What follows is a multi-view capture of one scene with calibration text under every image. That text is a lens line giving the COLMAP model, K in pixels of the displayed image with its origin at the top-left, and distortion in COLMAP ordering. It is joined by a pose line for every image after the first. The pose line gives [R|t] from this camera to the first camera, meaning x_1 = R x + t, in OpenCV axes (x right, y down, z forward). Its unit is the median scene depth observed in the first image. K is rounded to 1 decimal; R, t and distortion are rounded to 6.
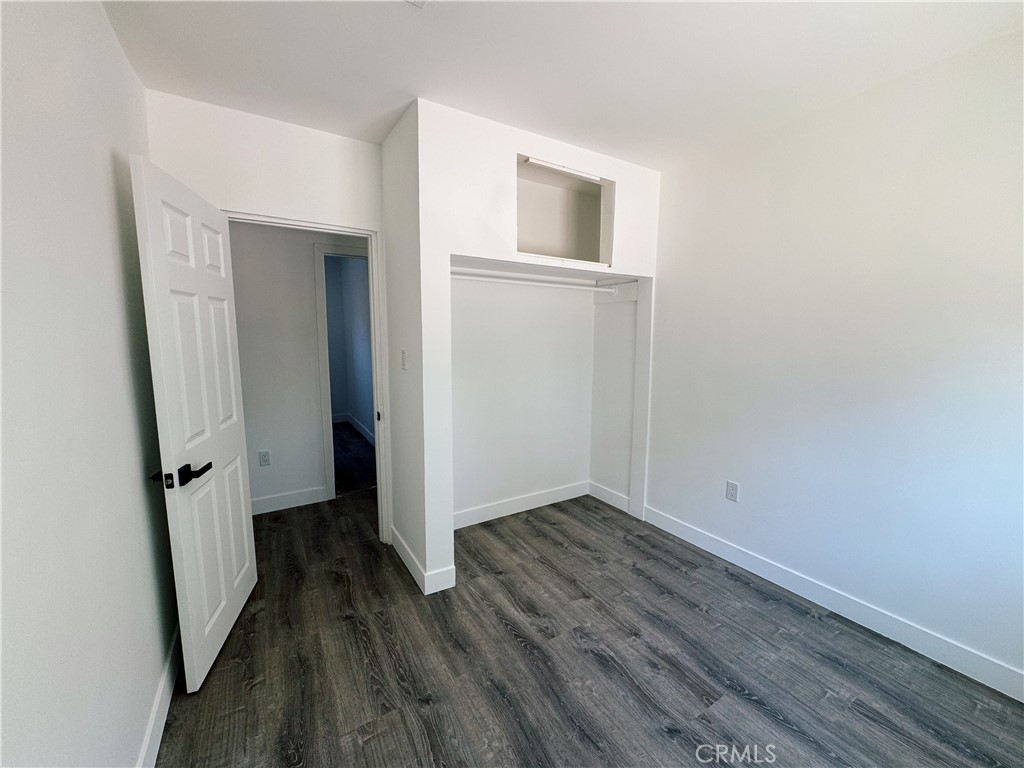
lens RADIAL K [[408.0, 0, 513.7], [0, 408.0, 383.3], [0, 0, 1]] dist [-0.002038, 0.000159]
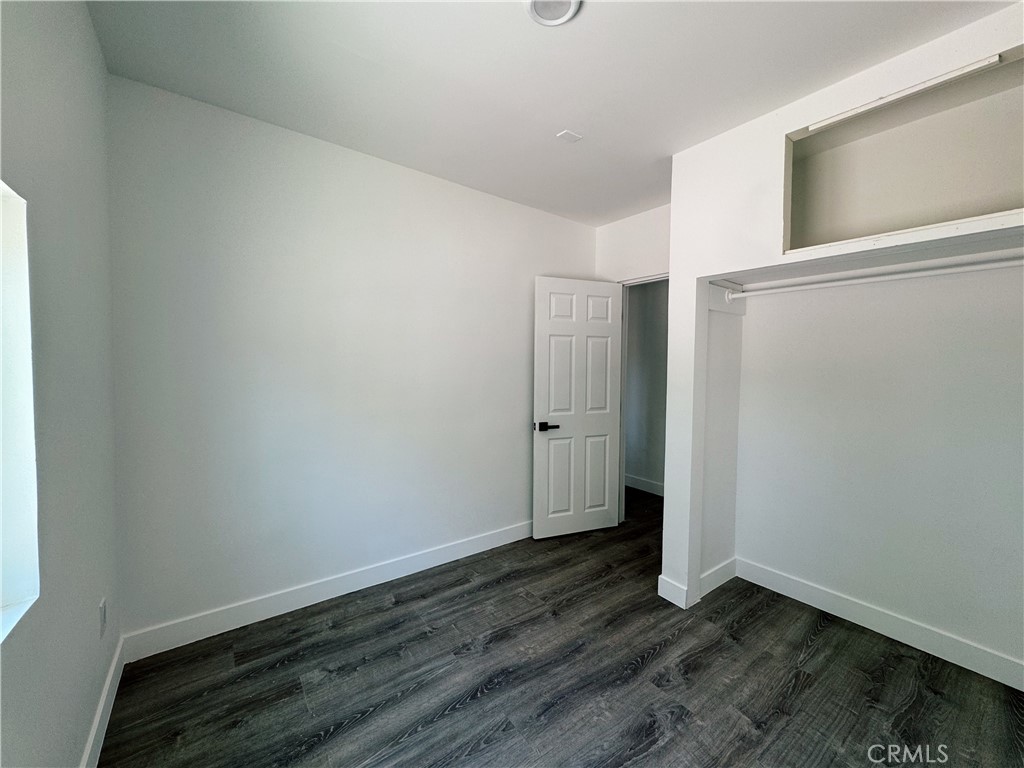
lens RADIAL K [[408.0, 0, 513.7], [0, 408.0, 383.3], [0, 0, 1]] dist [-0.002038, 0.000159]
pose [[0.088457, 0.042665, -0.995166, 0.946571], [-0.132028, 0.990769, 0.030741, -0.022053], [0.987291, 0.128671, 0.093274, 0.528473]]
